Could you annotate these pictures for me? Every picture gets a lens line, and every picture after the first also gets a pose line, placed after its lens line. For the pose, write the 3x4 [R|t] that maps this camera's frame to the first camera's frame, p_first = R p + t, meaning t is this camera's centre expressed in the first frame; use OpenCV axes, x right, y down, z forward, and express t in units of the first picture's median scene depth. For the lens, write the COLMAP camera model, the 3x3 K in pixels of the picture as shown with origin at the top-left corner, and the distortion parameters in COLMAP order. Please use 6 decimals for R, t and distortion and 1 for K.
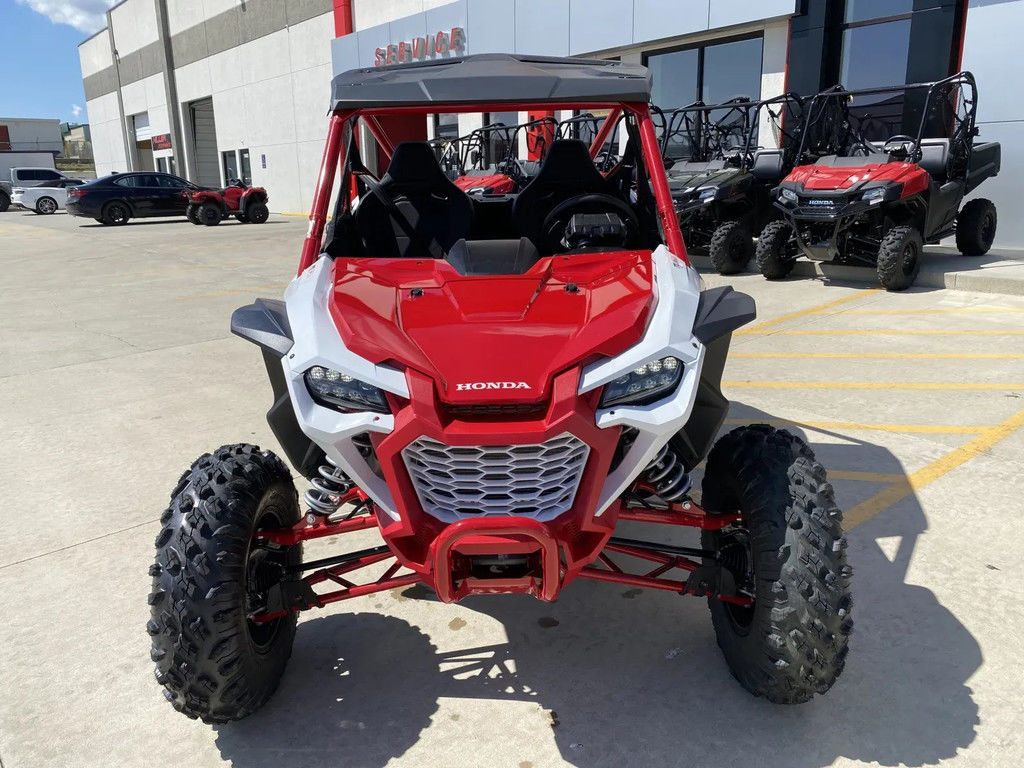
lens RADIAL K [[802.0, 0, 505.4], [0, 802.0, 385.9], [0, 0, 1]] dist [0.029353, -0.018602]
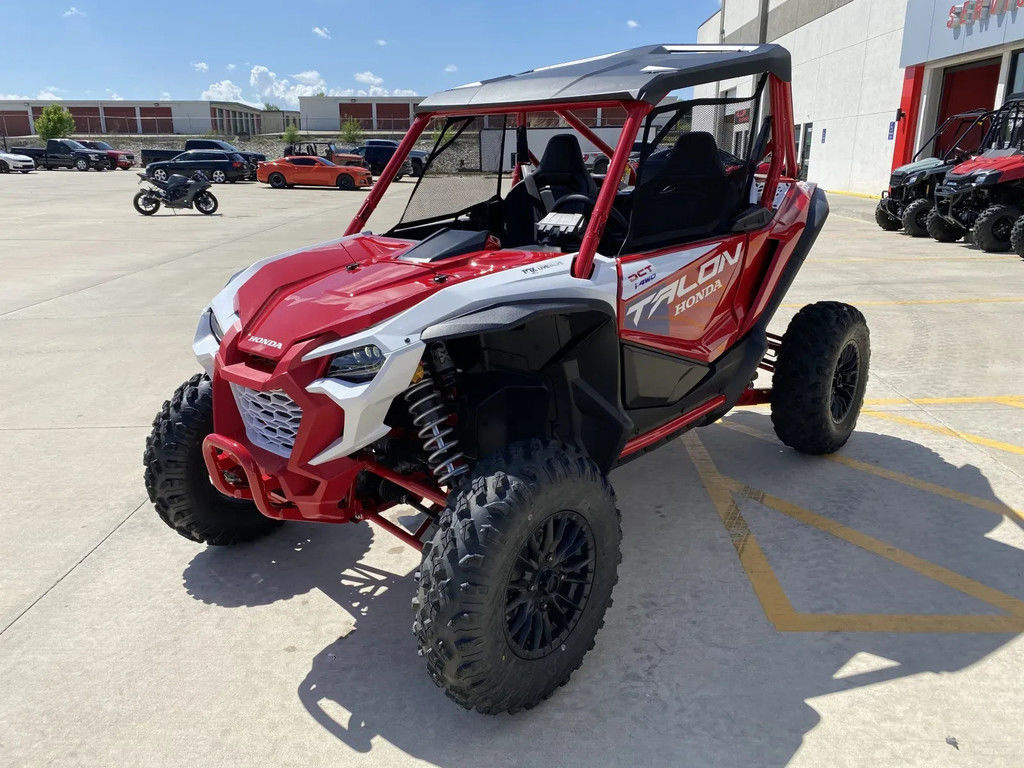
lens RADIAL K [[802.0, 0, 507.6], [0, 802.0, 389.4], [0, 0, 1]] dist [0.029353, -0.018602]
pose [[0.735516, 0.211612, -0.643612, 1.061400], [-0.186875, 0.976484, 0.107497, -0.128948], [0.651225, 0.041210, 0.757765, 0.272619]]
